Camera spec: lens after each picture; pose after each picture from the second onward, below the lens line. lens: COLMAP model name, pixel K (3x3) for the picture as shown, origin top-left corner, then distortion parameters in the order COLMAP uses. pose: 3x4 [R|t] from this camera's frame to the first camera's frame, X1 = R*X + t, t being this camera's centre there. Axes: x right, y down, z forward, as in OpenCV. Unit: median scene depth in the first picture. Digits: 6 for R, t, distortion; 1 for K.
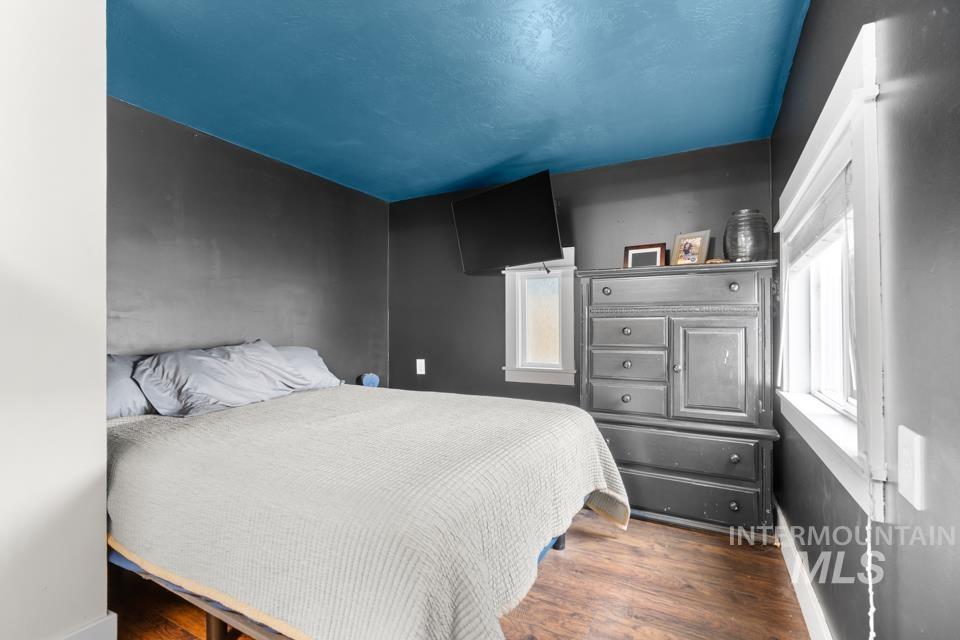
lens RADIAL K [[430.2, 0, 482.0], [0, 430.2, 320.5], [0, 0, 1]] dist [-0.002410, 0.000208]
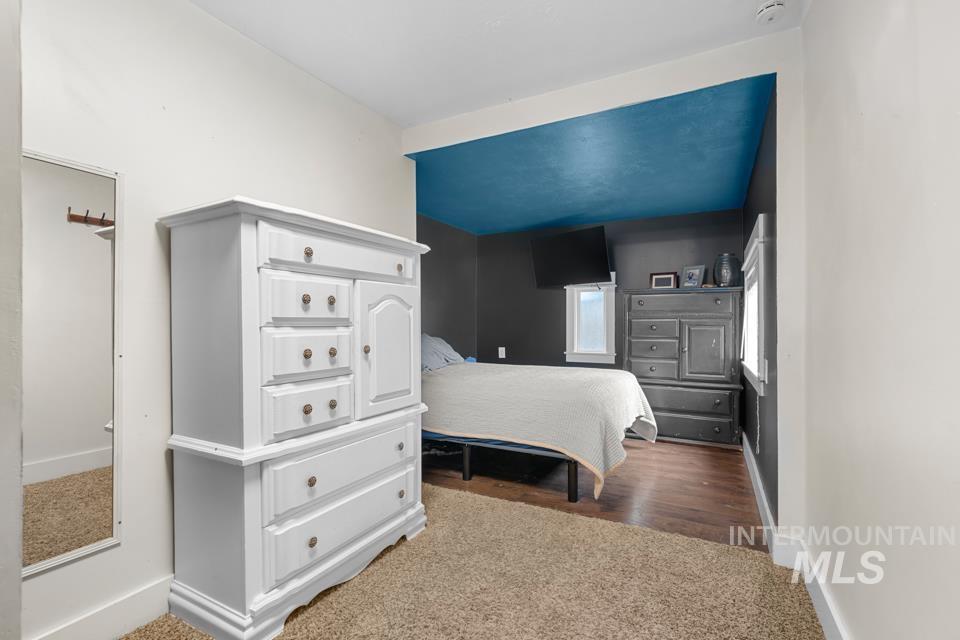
lens RADIAL K [[430.2, 0, 482.0], [0, 430.2, 320.5], [0, 0, 1]] dist [-0.002410, 0.000208]
pose [[0.999993, 0.003302, 0.001885, -0.329819], [-0.003315, 0.999969, 0.007113, -0.012663], [-0.001861, -0.007119, 0.999973, -0.656380]]
